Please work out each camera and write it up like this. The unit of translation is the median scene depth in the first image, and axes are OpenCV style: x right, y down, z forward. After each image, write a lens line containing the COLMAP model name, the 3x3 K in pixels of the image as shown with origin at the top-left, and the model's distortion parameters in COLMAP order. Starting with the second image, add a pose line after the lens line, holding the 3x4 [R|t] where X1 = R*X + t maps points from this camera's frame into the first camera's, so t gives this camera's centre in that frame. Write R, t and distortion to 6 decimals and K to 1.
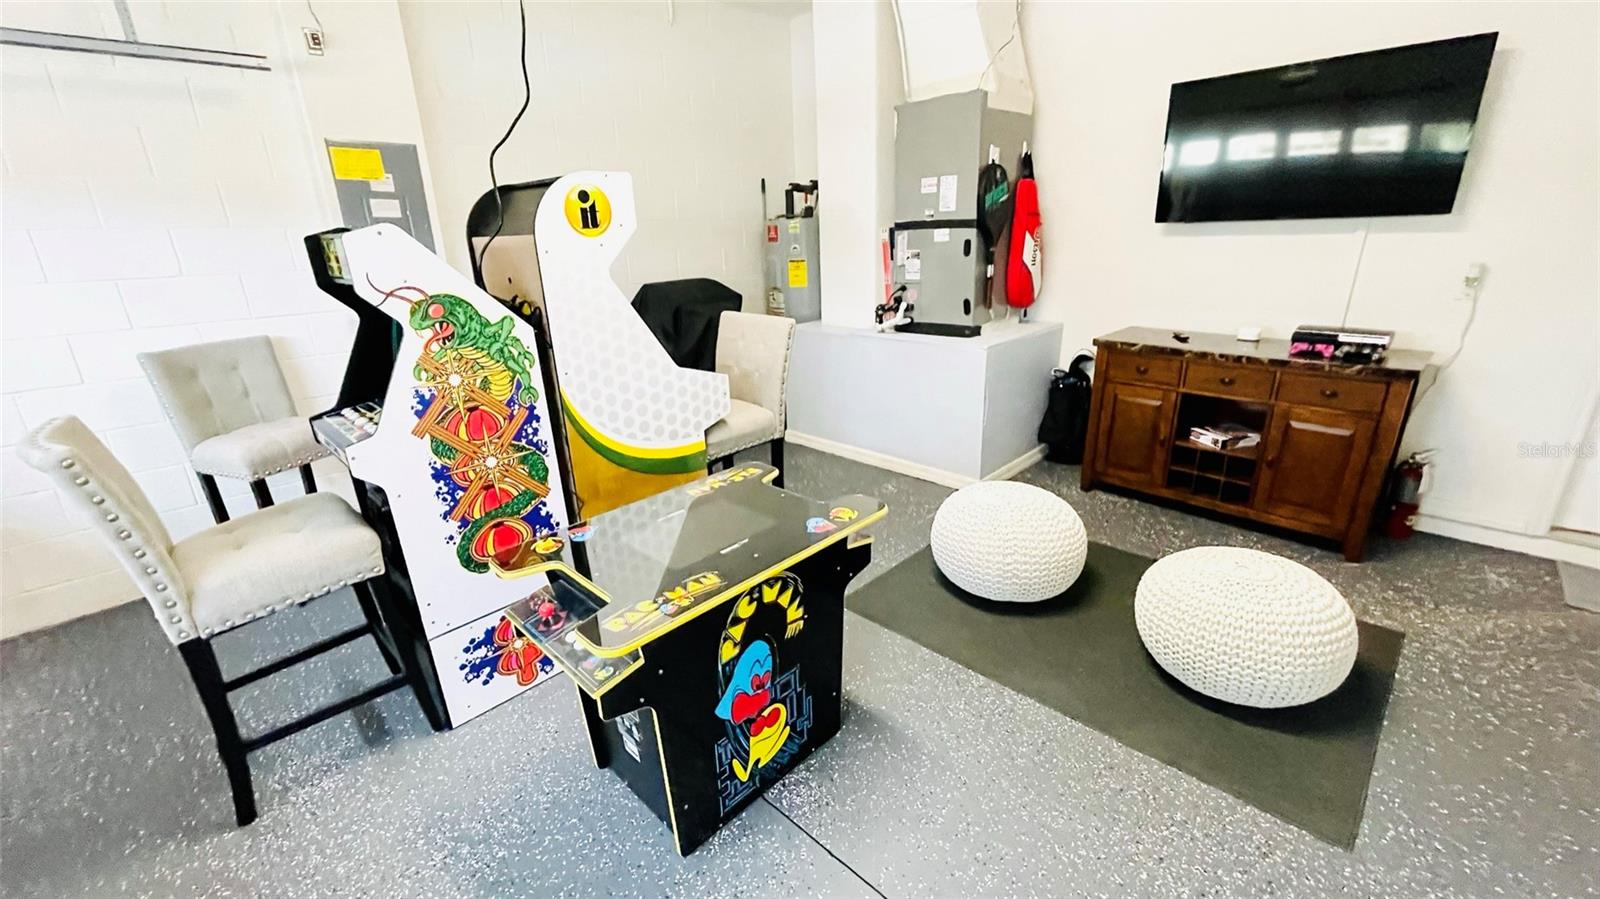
lens RADIAL K [[647.6, 0, 796.2], [0, 647.6, 451.4], [0, 0, 1]] dist [-0.002215, -0.000044]
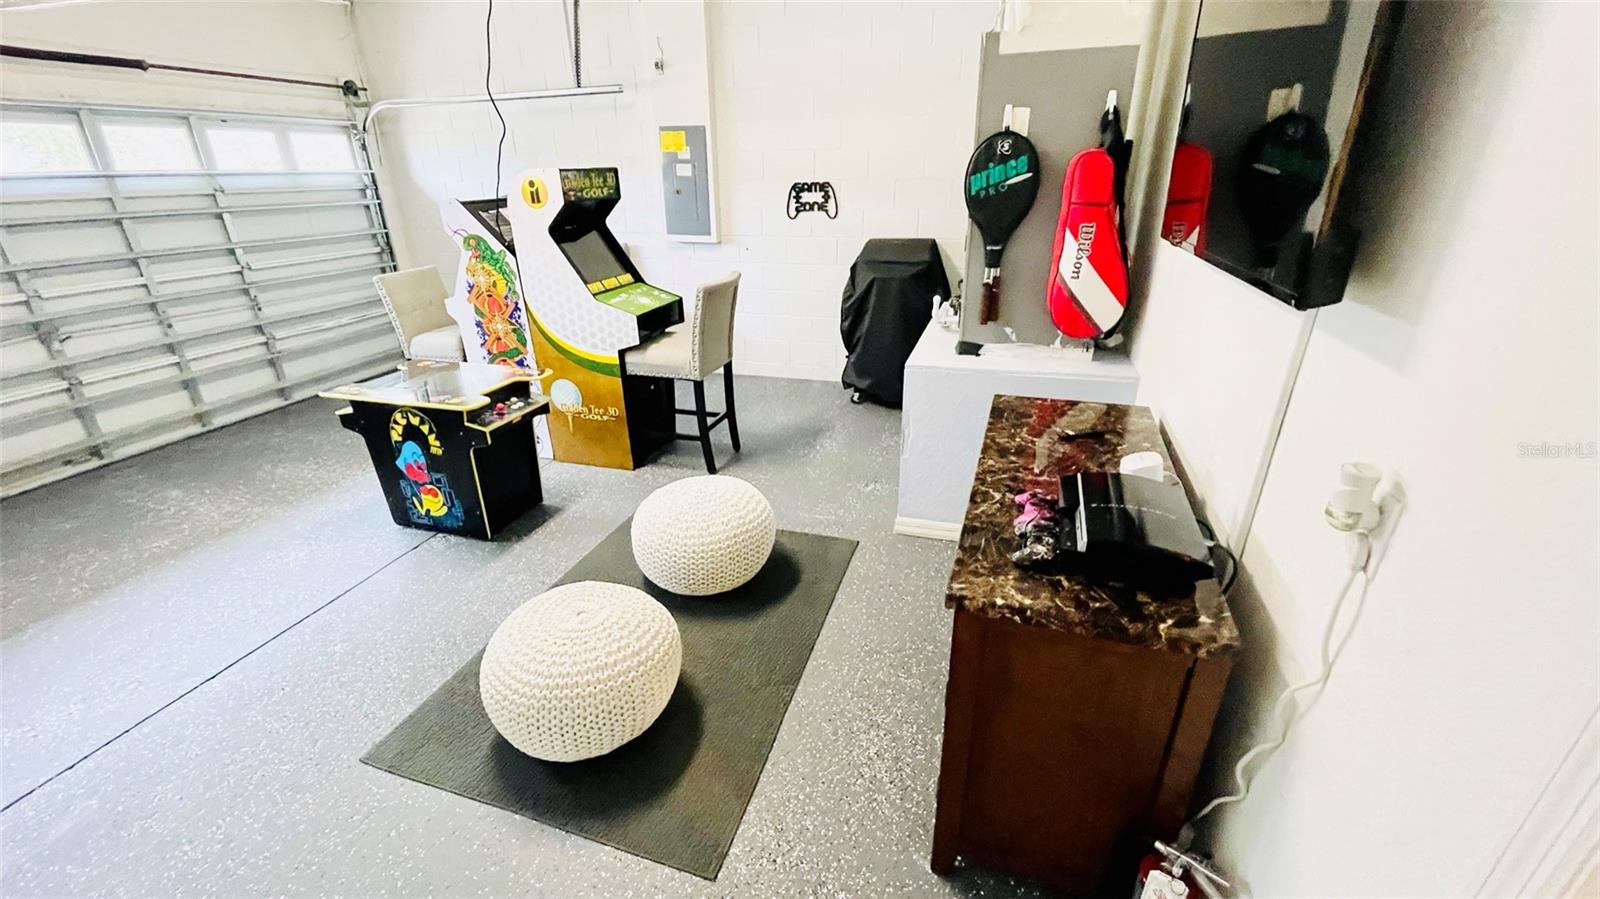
lens RADIAL K [[647.6, 0, 796.2], [0, 647.6, 451.4], [0, 0, 1]] dist [-0.002215, -0.000044]
pose [[0.456485, 0.381792, -0.803652, 1.618175], [-0.288244, 0.917998, 0.272388, -0.421390], [0.841746, 0.107307, 0.529101, 0.783303]]
